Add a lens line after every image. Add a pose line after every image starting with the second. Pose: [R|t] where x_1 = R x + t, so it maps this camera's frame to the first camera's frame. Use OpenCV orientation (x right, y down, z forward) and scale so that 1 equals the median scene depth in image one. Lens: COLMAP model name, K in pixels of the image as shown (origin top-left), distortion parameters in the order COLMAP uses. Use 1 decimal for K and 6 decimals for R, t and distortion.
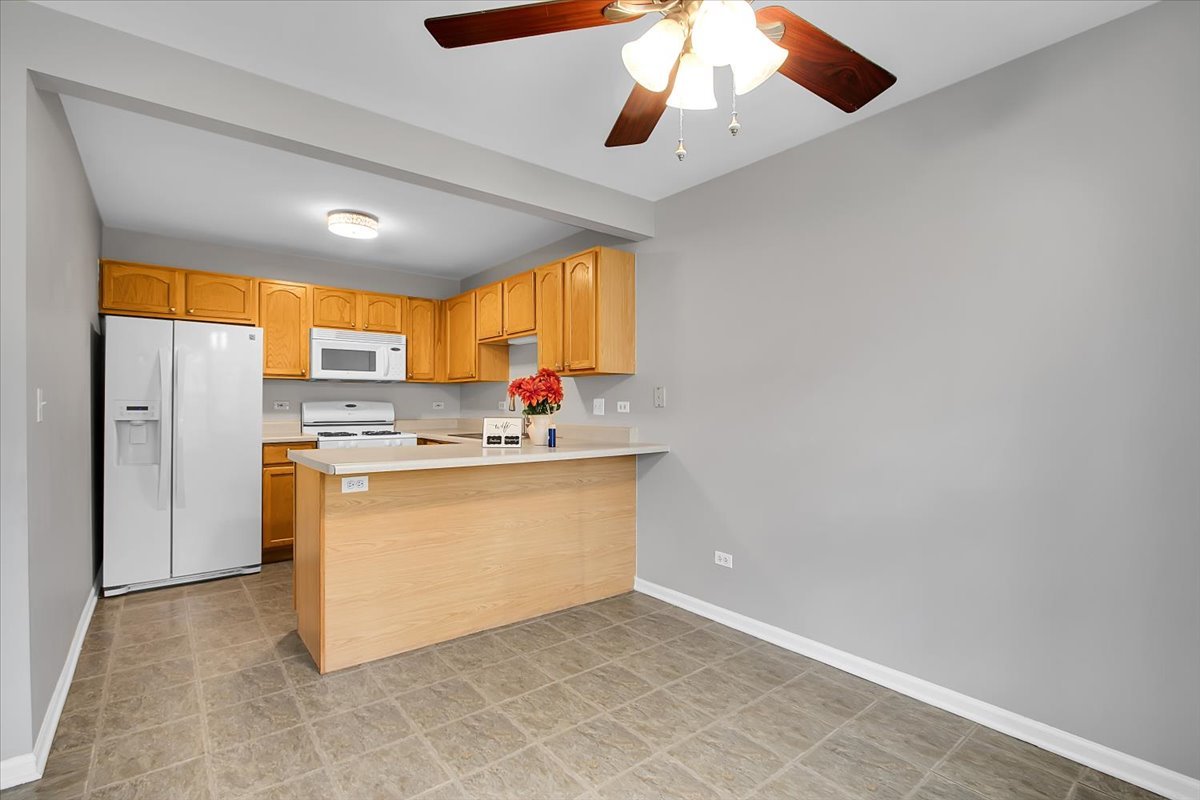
lens RADIAL K [[563.2, 0, 594.8], [0, 563.2, 401.7], [0, 0, 1]] dist [-0.001836, -0.000291]
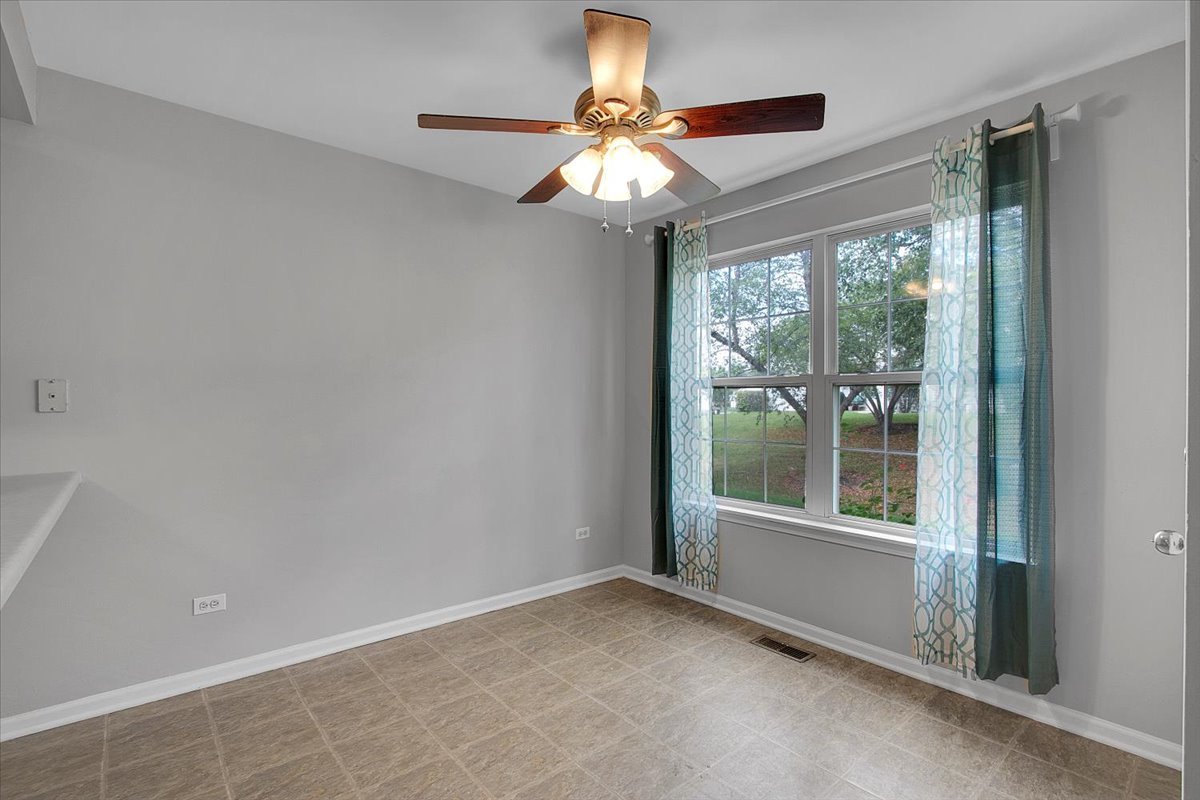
lens RADIAL K [[563.2, 0, 599.6], [0, 563.2, 401.0], [0, 0, 1]] dist [-0.001836, -0.000291]
pose [[-0.042823, -0.006081, 0.999064, -0.690661], [-0.010947, 0.999924, 0.005617, -0.013987], [-0.999023, -0.010696, -0.042886, 0.600417]]
